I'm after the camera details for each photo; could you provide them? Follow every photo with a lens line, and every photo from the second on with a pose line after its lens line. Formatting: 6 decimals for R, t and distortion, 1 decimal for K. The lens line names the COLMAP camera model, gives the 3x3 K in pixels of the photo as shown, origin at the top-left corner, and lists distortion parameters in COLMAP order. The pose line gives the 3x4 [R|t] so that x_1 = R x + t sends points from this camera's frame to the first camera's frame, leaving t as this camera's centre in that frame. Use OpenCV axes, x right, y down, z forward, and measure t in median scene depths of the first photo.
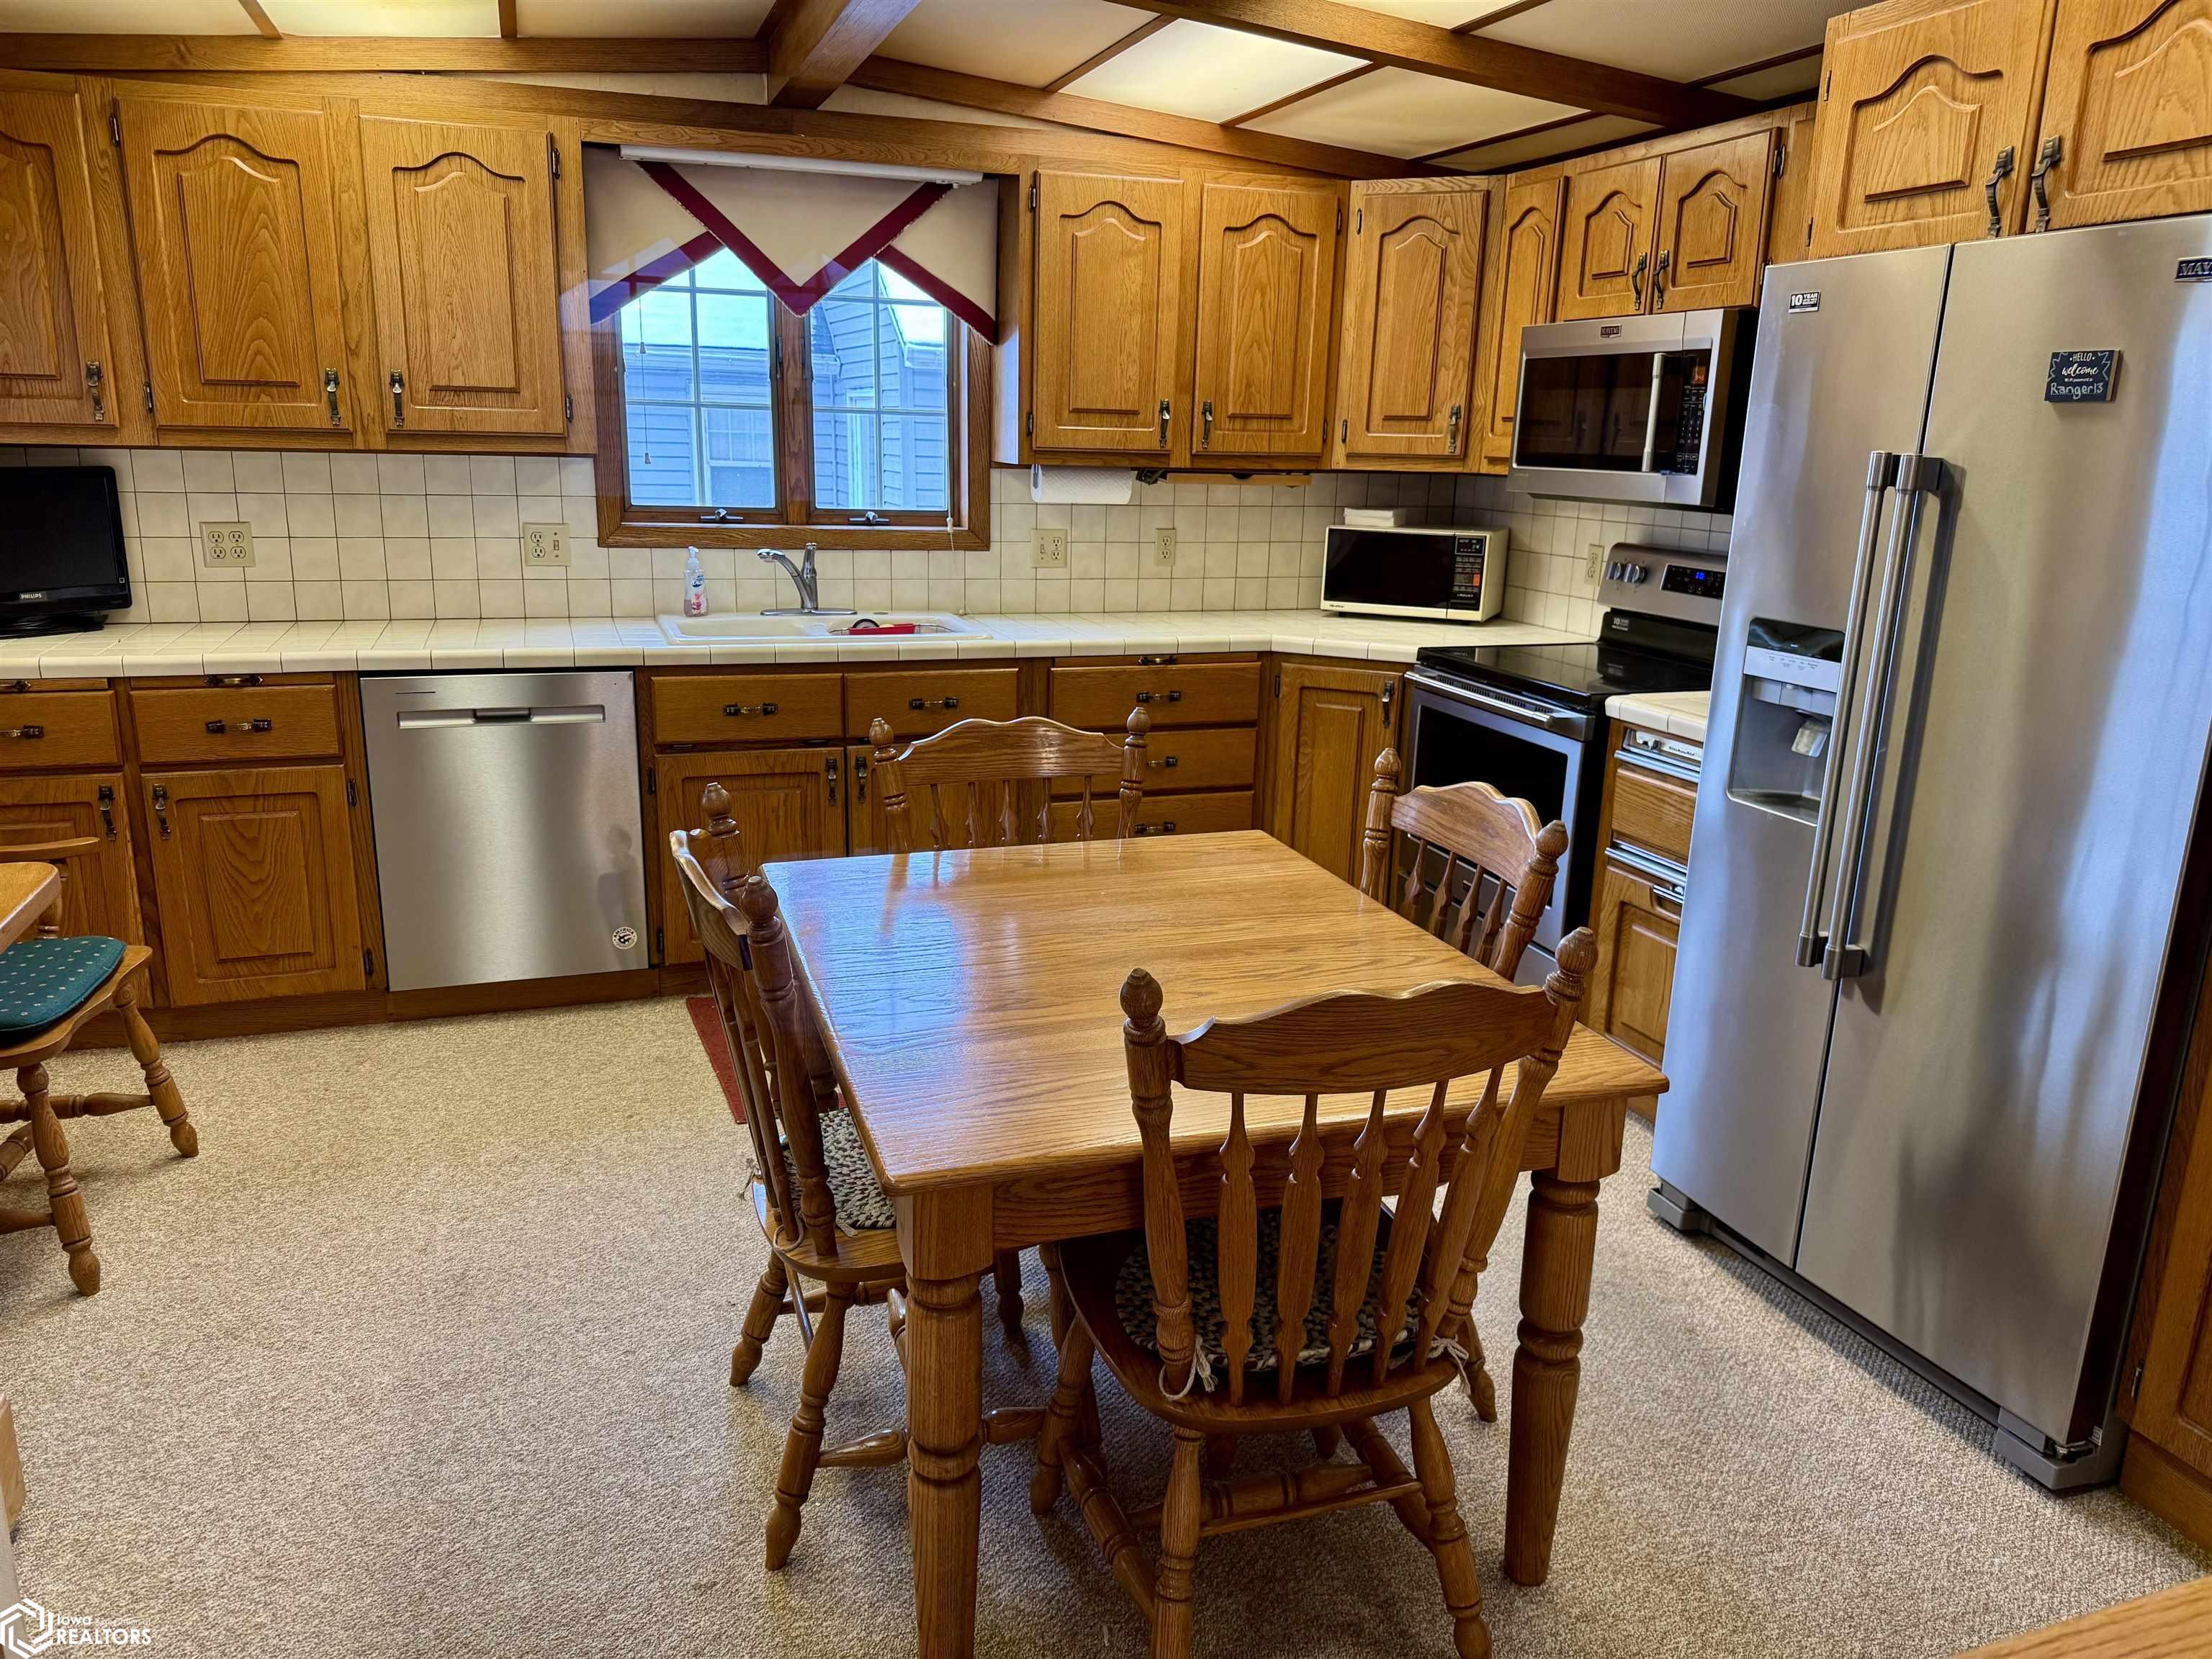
lens RADIAL K [[1569.4, 0, 1091.2], [0, 1569.4, 829.4], [0, 0, 1]] dist [0.055737, -0.052577]
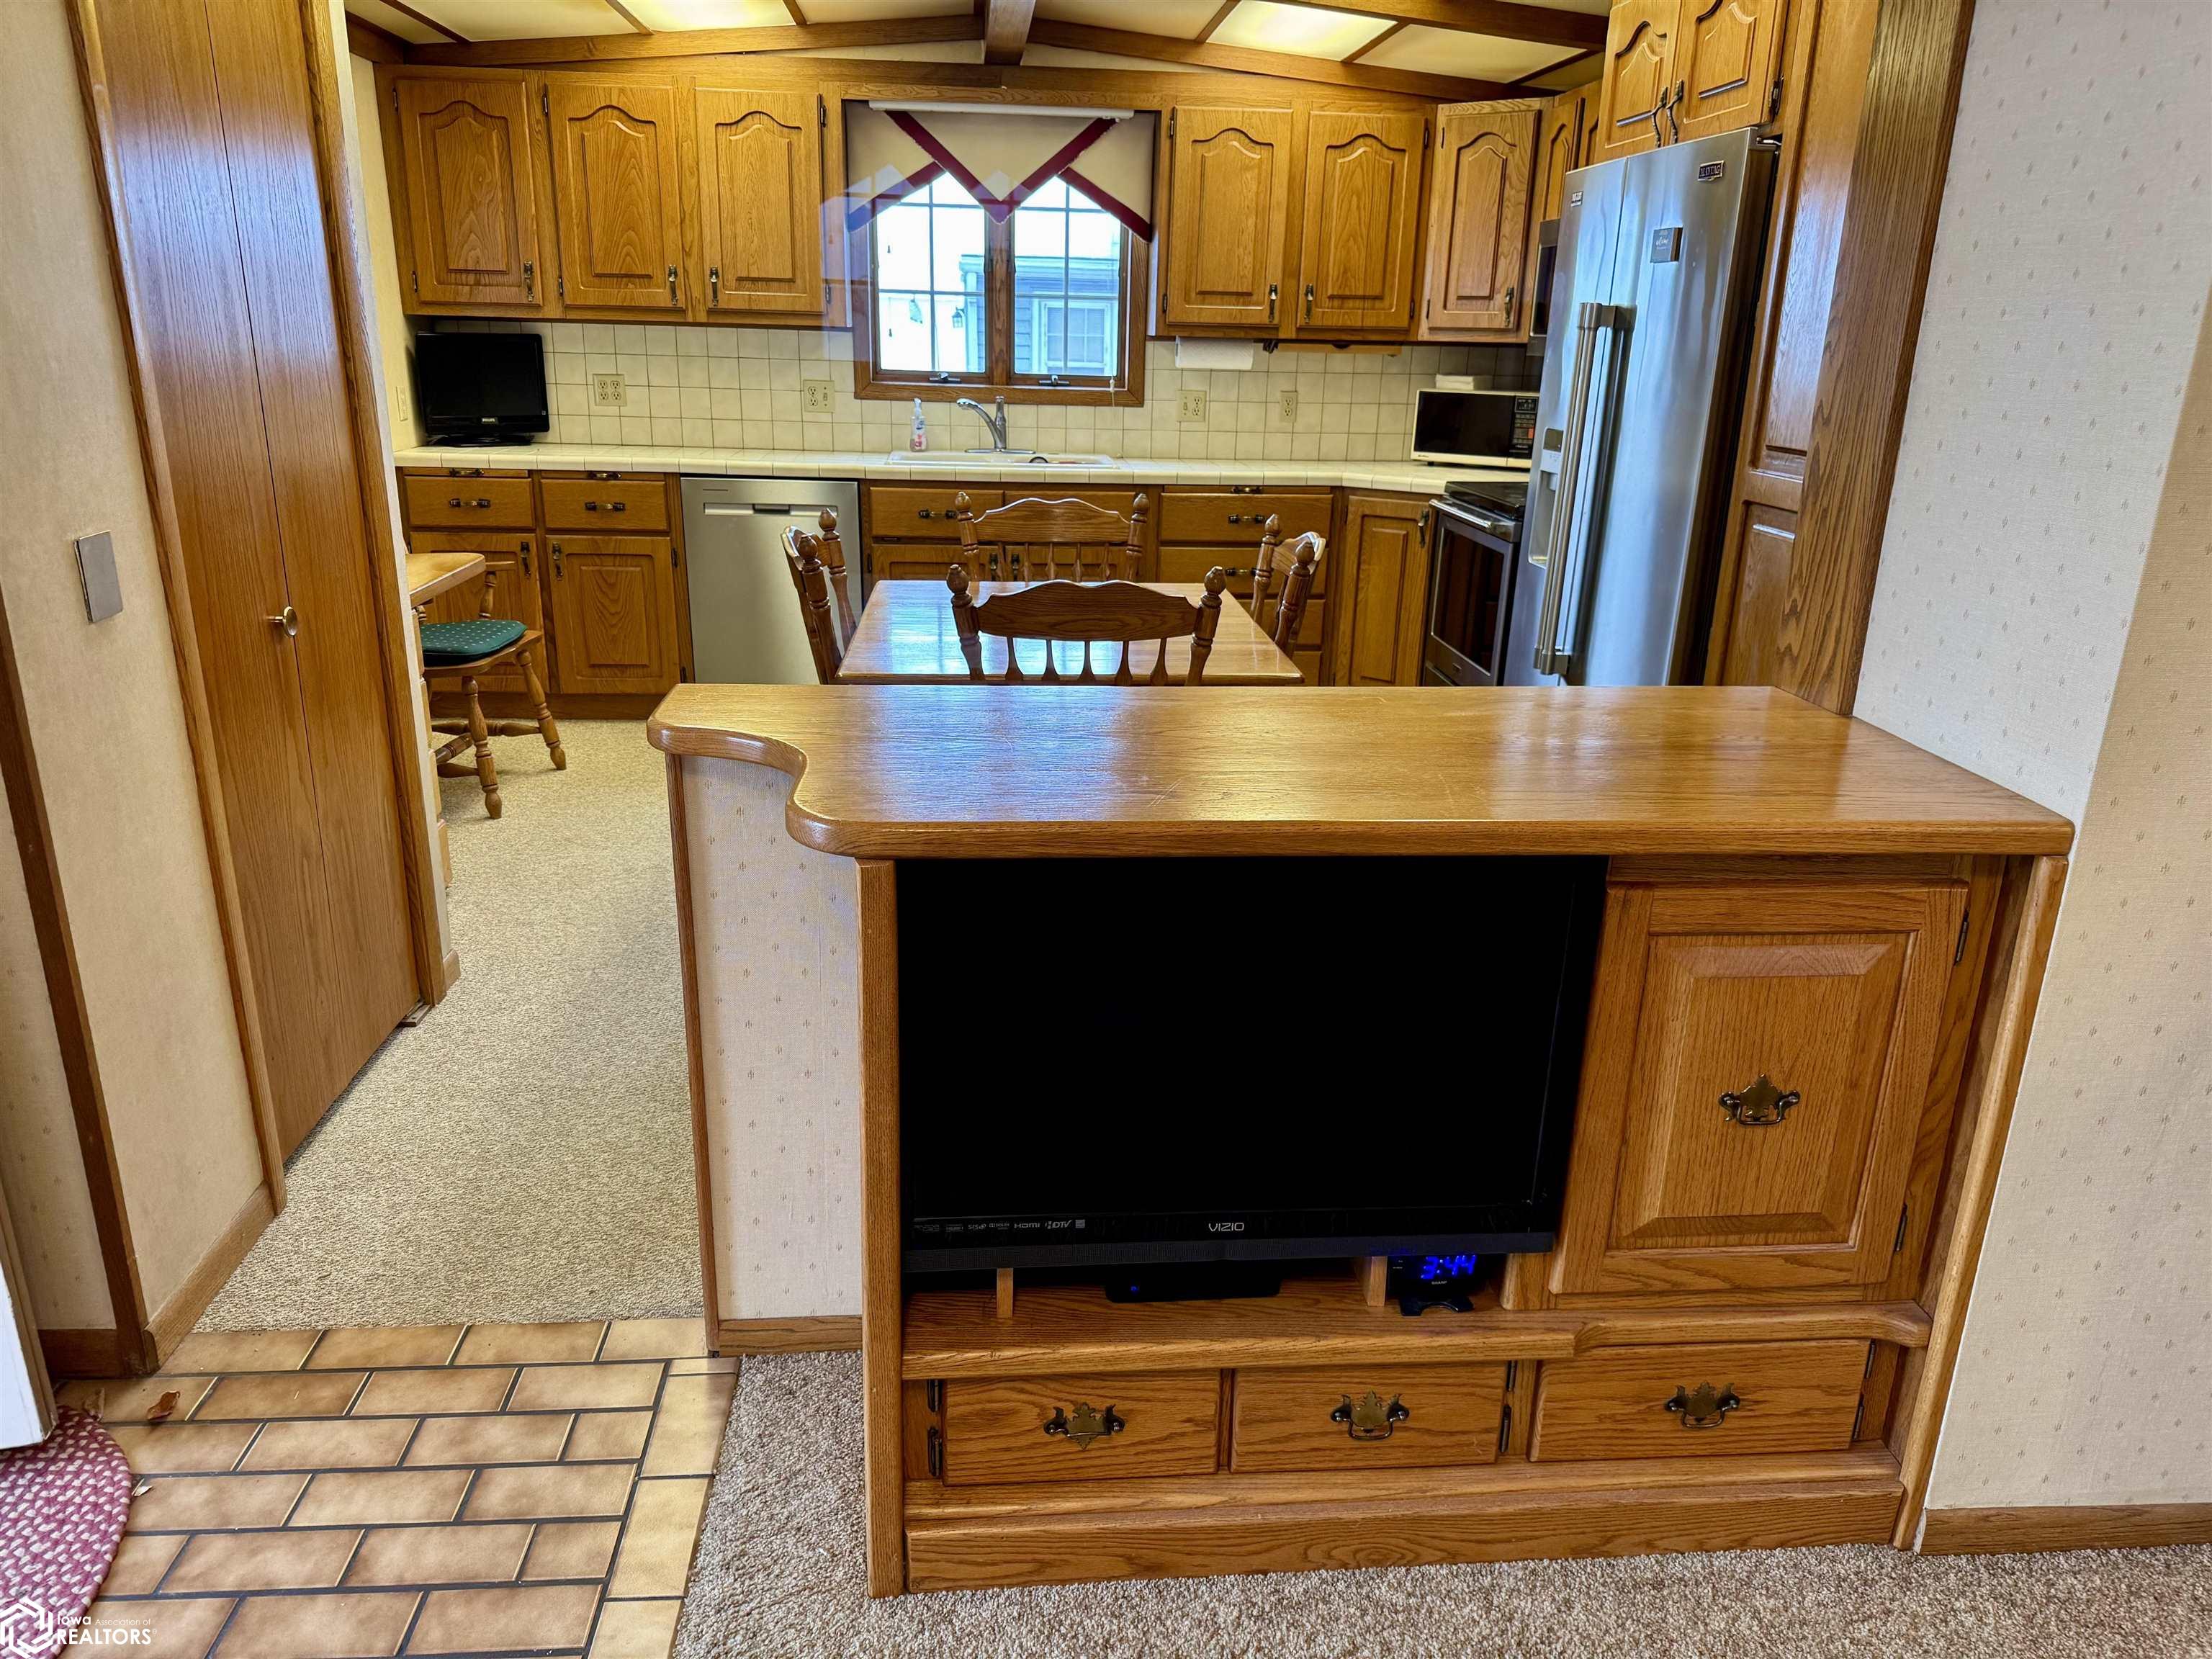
lens RADIAL K [[1569.4, 0, 1095.7], [0, 1569.4, 846.3], [0, 0, 1]] dist [0.055737, -0.052577]
pose [[0.969122, 0.075611, -0.234702, 0.259538], [-0.061778, 0.995922, 0.065753, 0.113372], [0.238717, -0.049224, 0.969841, -0.322953]]
